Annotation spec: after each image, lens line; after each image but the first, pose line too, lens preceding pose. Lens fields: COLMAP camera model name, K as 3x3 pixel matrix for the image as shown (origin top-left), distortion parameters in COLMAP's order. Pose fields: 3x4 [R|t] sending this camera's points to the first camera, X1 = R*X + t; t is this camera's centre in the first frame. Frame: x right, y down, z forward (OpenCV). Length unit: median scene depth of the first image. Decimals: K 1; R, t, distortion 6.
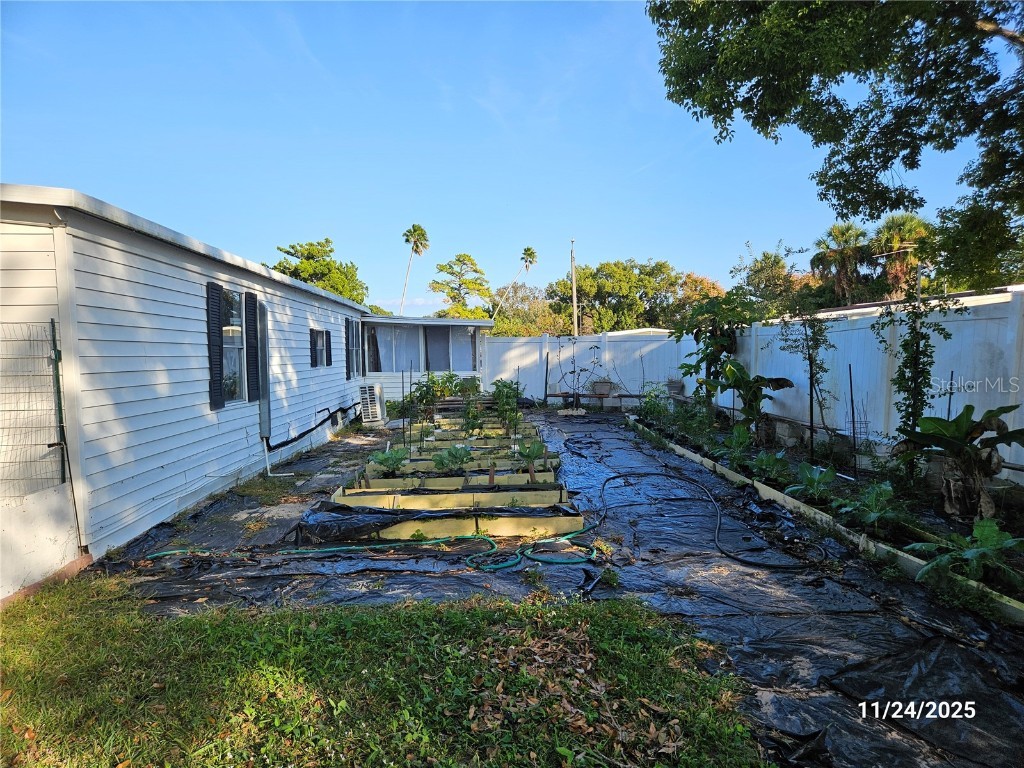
lens RADIAL K [[679.4, 0, 511.4], [0, 679.4, 398.3], [0, 0, 1]] dist [0.080242, -0.068859]
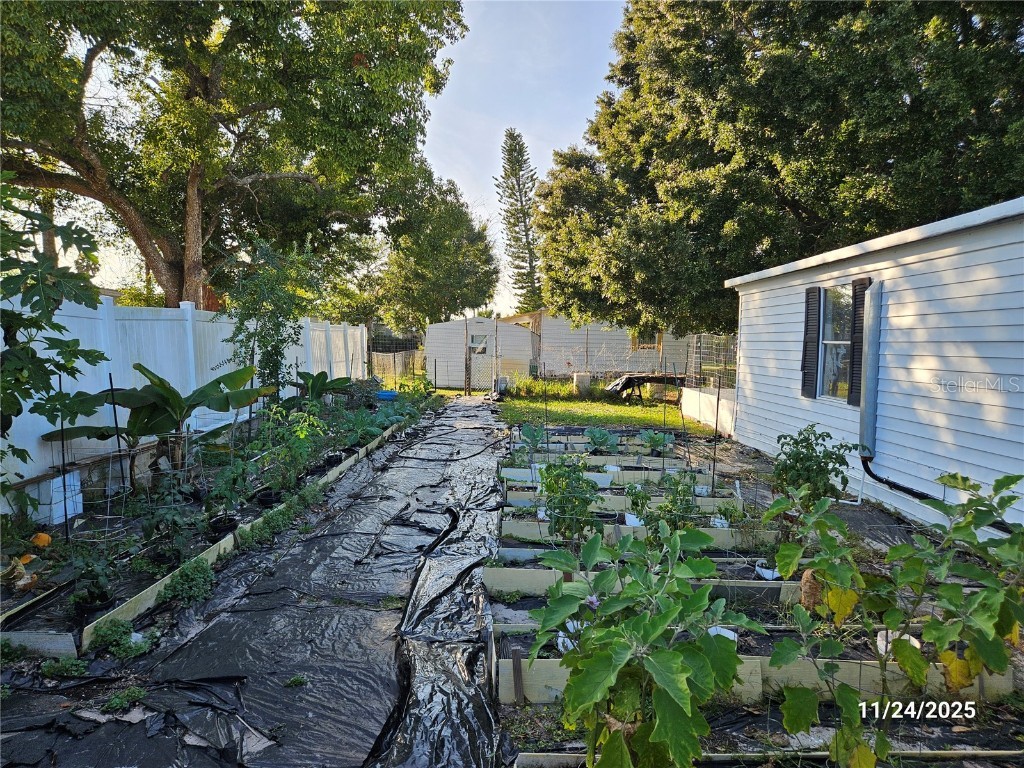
lens RADIAL K [[679.4, 0, 511.4], [0, 679.4, 398.3], [0, 0, 1]] dist [0.080242, -0.068859]
pose [[-0.999355, -0.009813, 0.034541, 0.018289], [-0.004556, 0.988814, 0.149085, -0.109780], [-0.035617, 0.148831, -0.988221, 1.559366]]
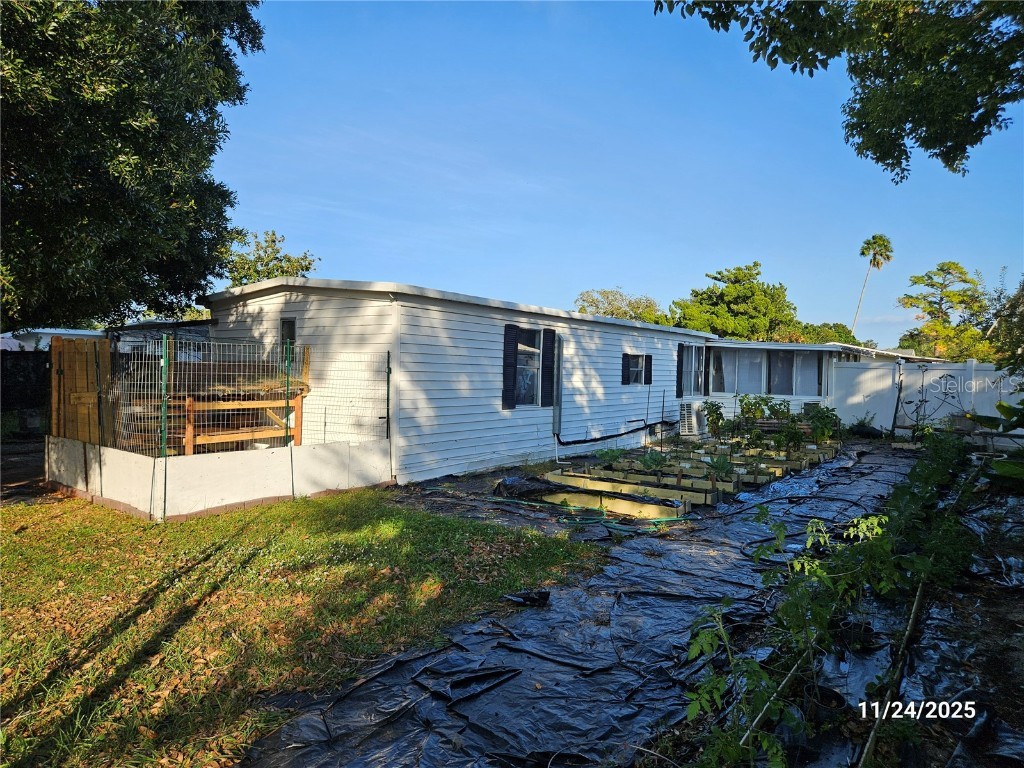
lens RADIAL K [[671.5, 0, 492.4], [0, 671.5, 384.4], [0, 0, 1]] dist [0.077437, -0.058058]
pose [[0.781777, 0.042106, -0.622134, 0.317160], [-0.071818, 0.997158, -0.022759, -0.001315], [0.619408, 0.062472, 0.782580, -0.110429]]
